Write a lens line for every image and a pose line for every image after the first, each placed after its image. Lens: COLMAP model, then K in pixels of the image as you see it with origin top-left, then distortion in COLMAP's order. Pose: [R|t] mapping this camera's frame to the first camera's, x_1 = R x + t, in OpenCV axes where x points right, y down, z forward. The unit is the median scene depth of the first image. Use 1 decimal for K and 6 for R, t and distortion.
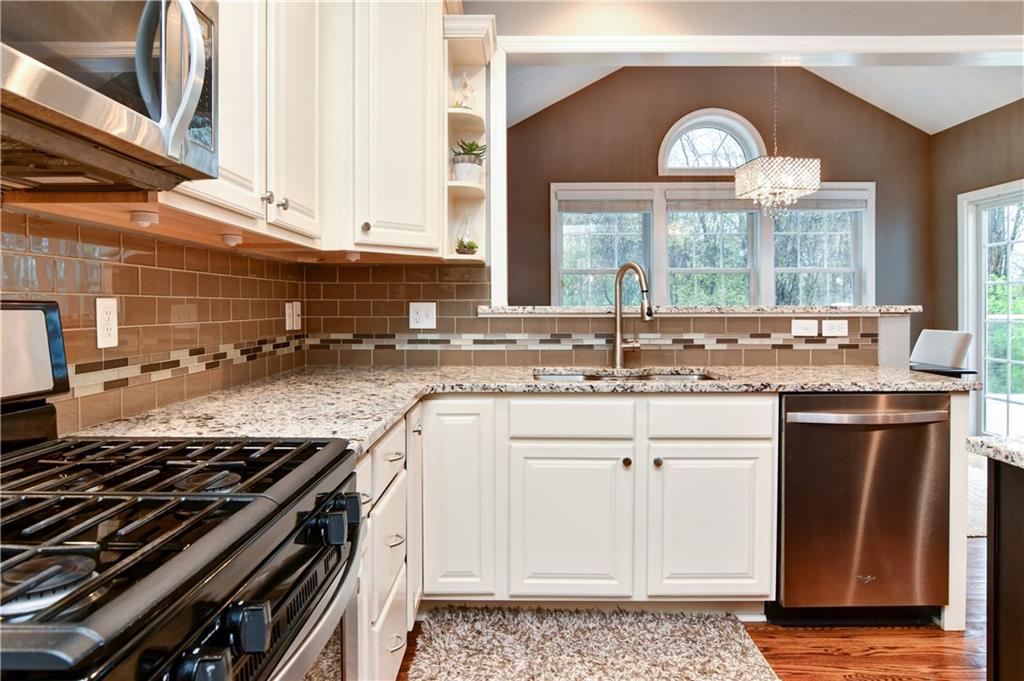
lens RADIAL K [[647.9, 0, 522.5], [0, 647.9, 301.8], [0, 0, 1]] dist [-0.017310, 0.004454]
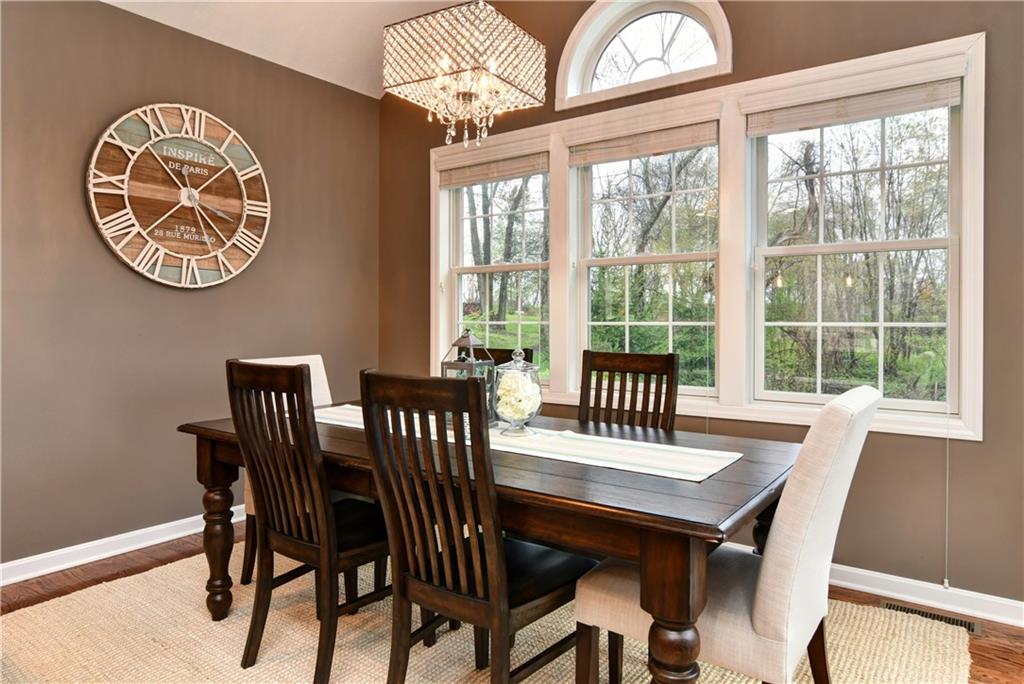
lens RADIAL K [[647.9, 0, 510.0], [0, 647.9, 335.2], [0, 0, 1]] dist [-0.017310, 0.004454]
pose [[0.802339, 0.018277, -0.596589, 1.124189], [-0.000399, 0.999547, 0.030086, 0.003448], [0.596868, -0.023901, 0.801983, 0.958547]]
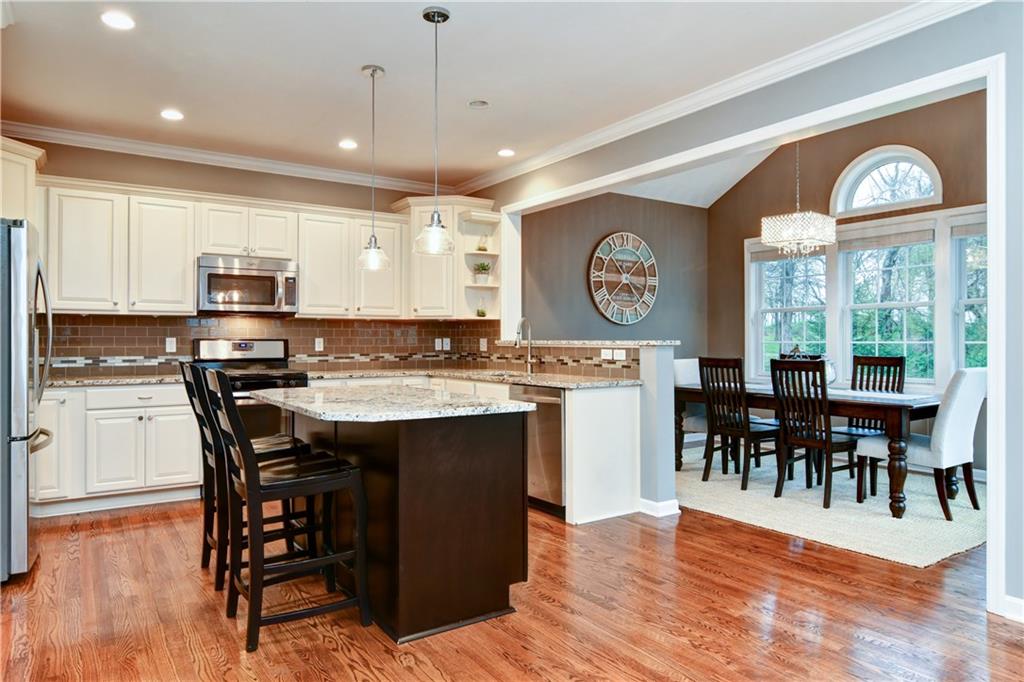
lens RADIAL K [[647.9, 0, 495.7], [0, 647.9, 348.4], [0, 0, 1]] dist [-0.017310, 0.004454]
pose [[0.551215, 0.012806, -0.834265, 1.646628], [0.004574, 0.999821, 0.018369, -0.005961], [0.834351, -0.013941, 0.551058, -0.135577]]
